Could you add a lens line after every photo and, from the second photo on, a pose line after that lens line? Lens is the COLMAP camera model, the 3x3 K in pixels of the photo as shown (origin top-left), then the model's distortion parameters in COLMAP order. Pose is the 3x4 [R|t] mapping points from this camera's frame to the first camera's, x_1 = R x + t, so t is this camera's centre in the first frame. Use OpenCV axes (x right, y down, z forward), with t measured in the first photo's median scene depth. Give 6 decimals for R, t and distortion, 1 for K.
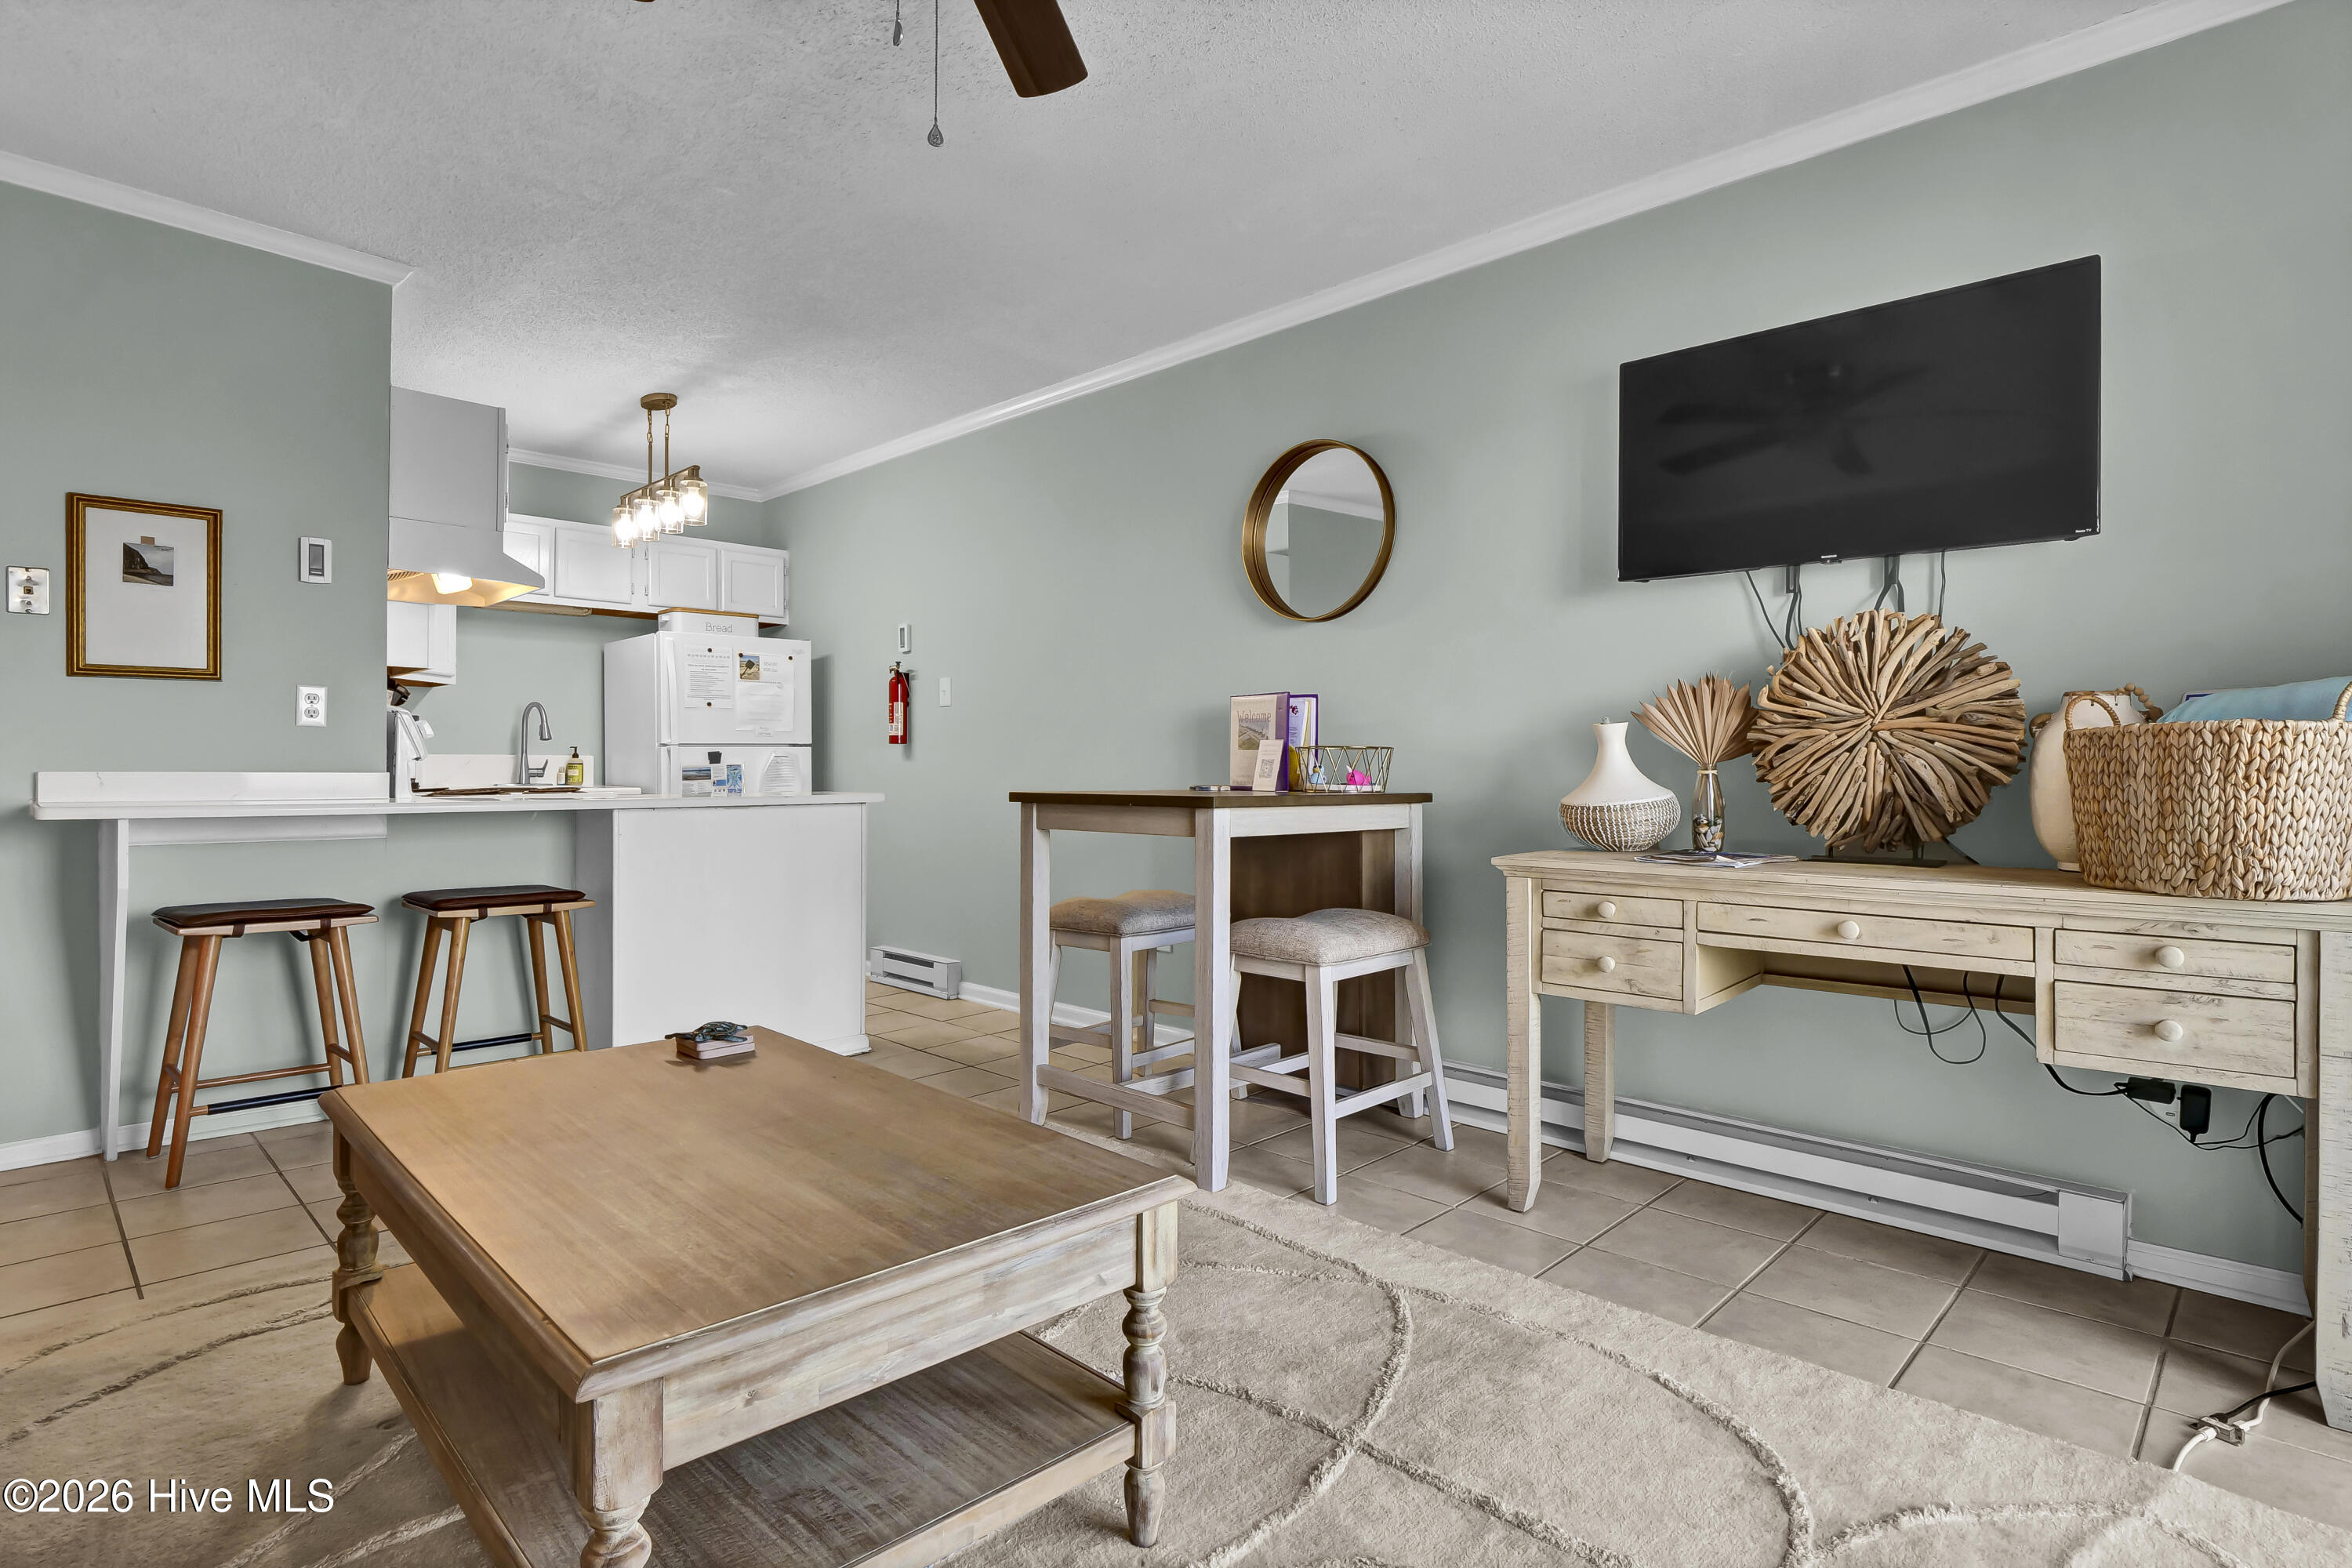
lens RADIAL K [[1172.1, 0, 1167.8], [0, 1172.1, 773.2], [0, 0, 1]] dist [-0.016235, 0.002463]
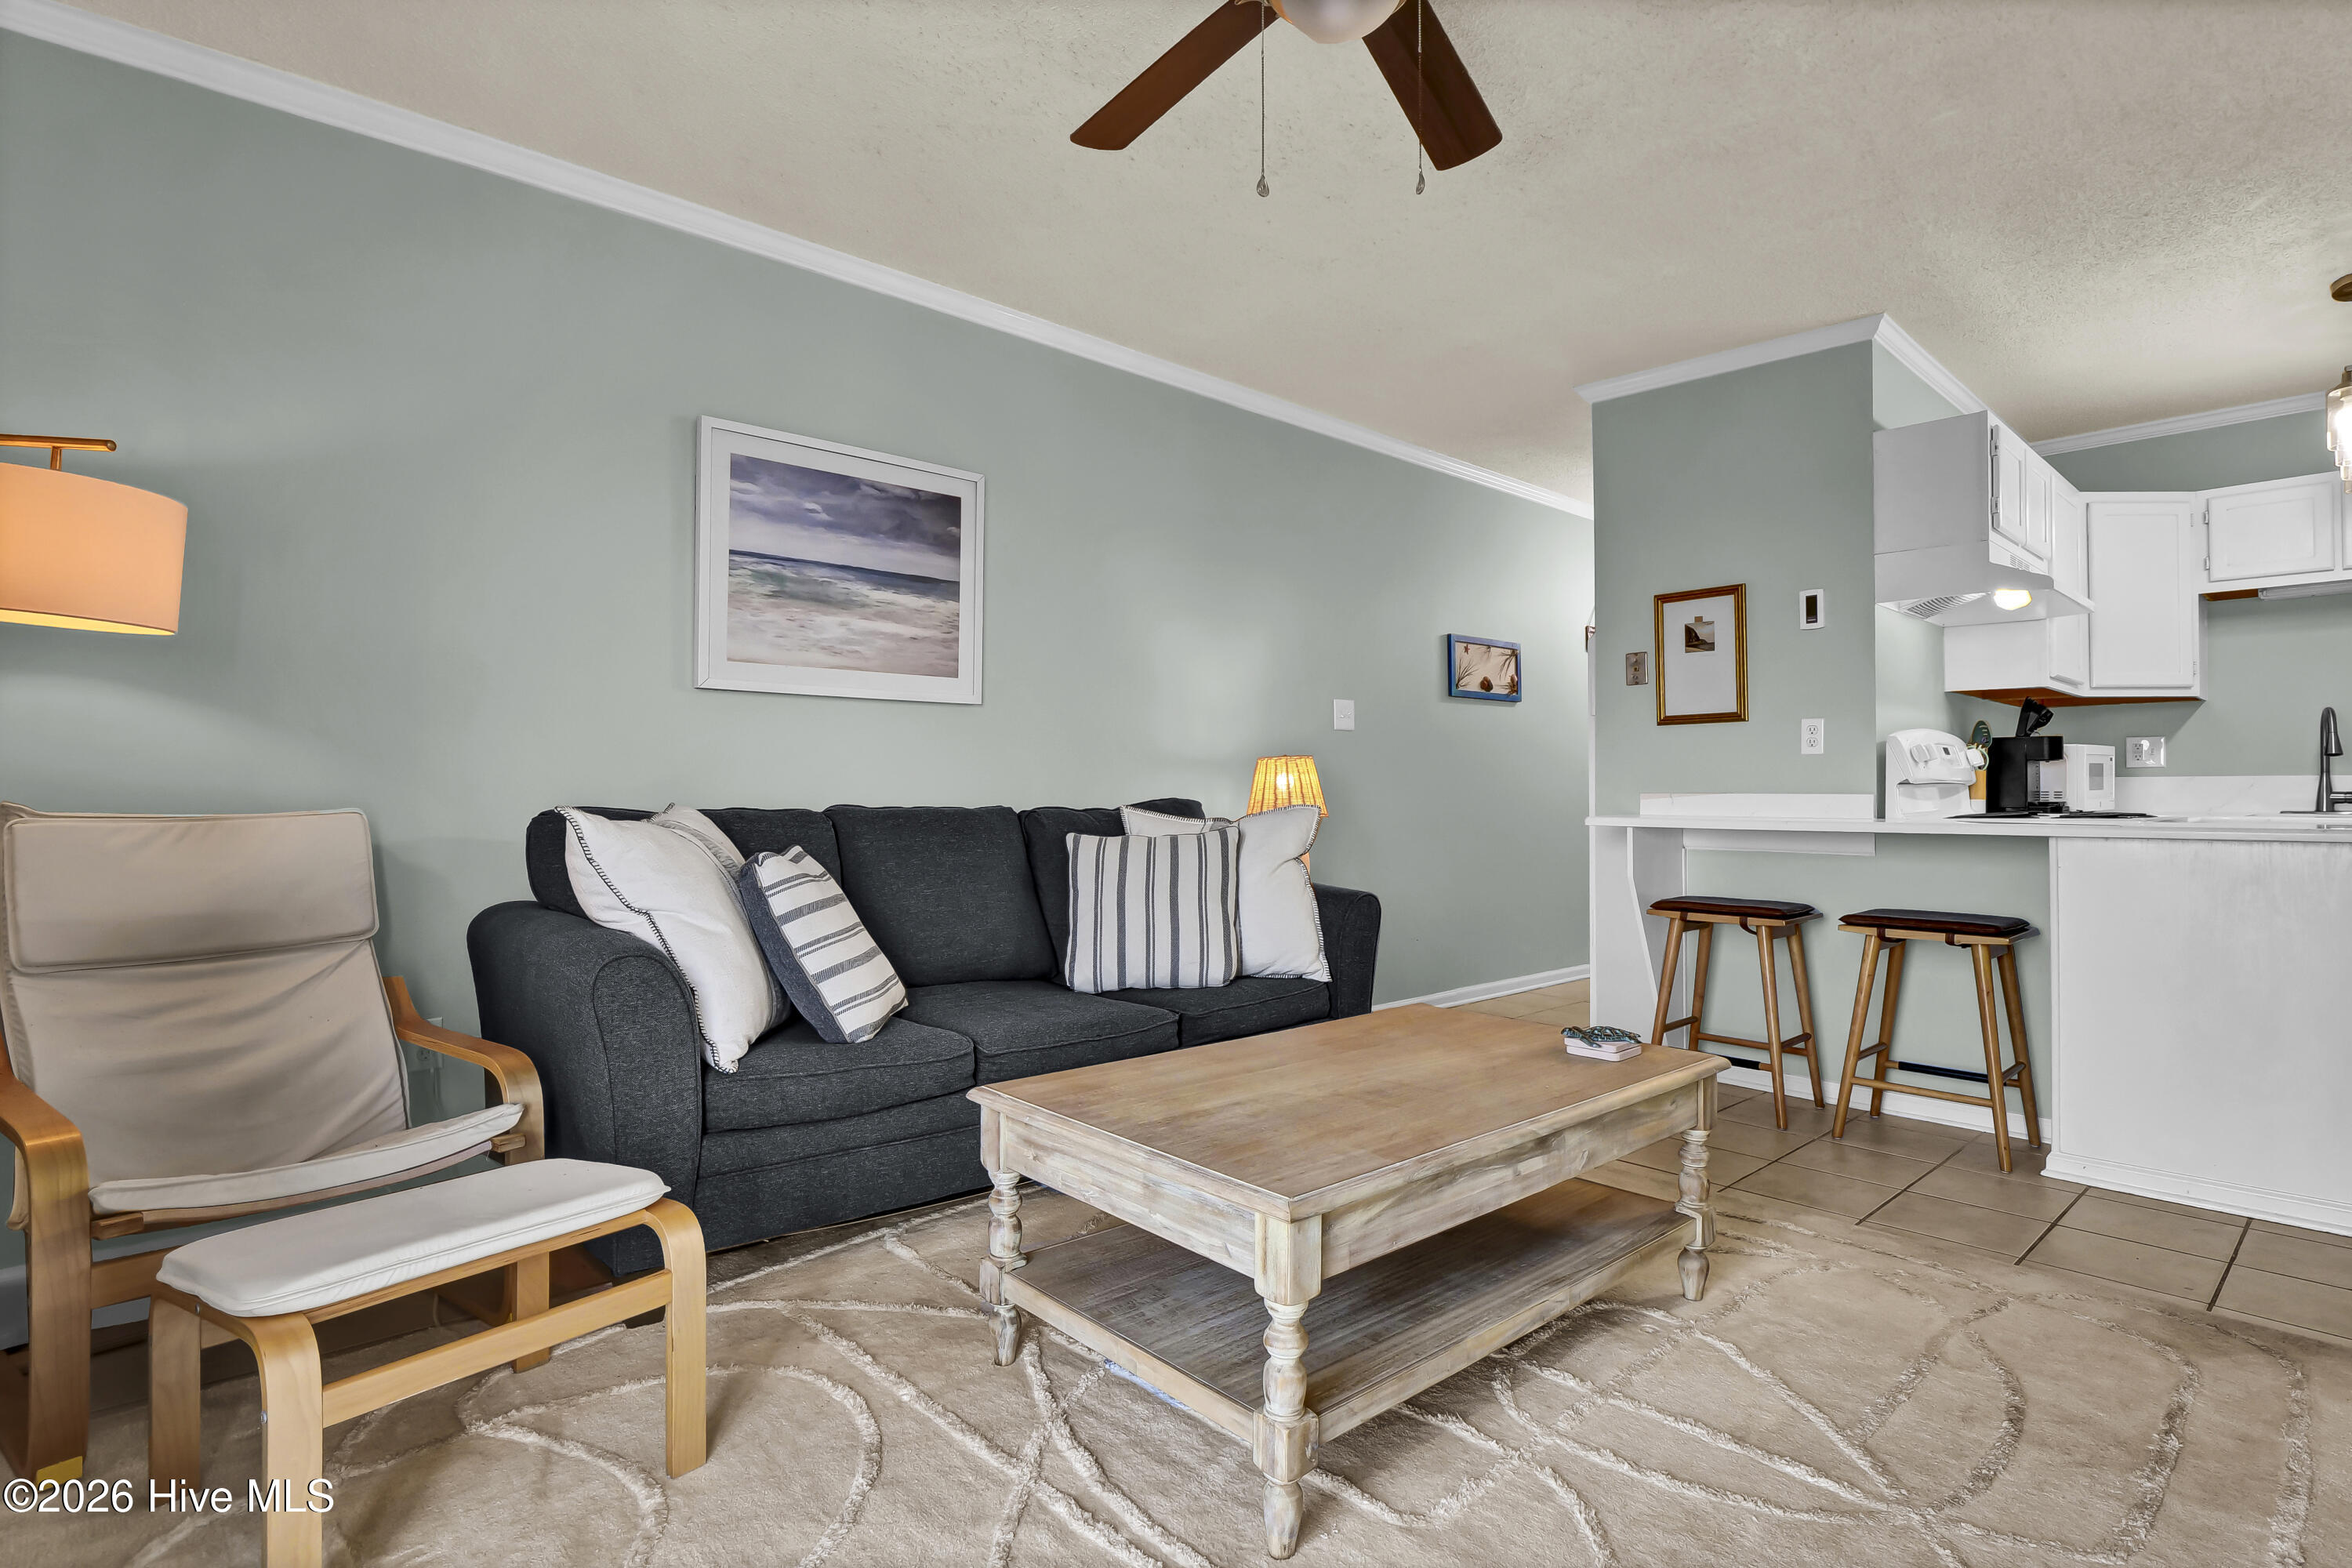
lens RADIAL K [[1172.1, 0, 1177.5], [0, 1172.1, 781.8], [0, 0, 1]] dist [-0.016235, 0.002463]
pose [[-0.045940, -0.011497, -0.998878, 0.443226], [-0.005759, 0.999920, -0.011244, 0.003891], [0.998928, 0.005236, -0.046002, 0.426957]]
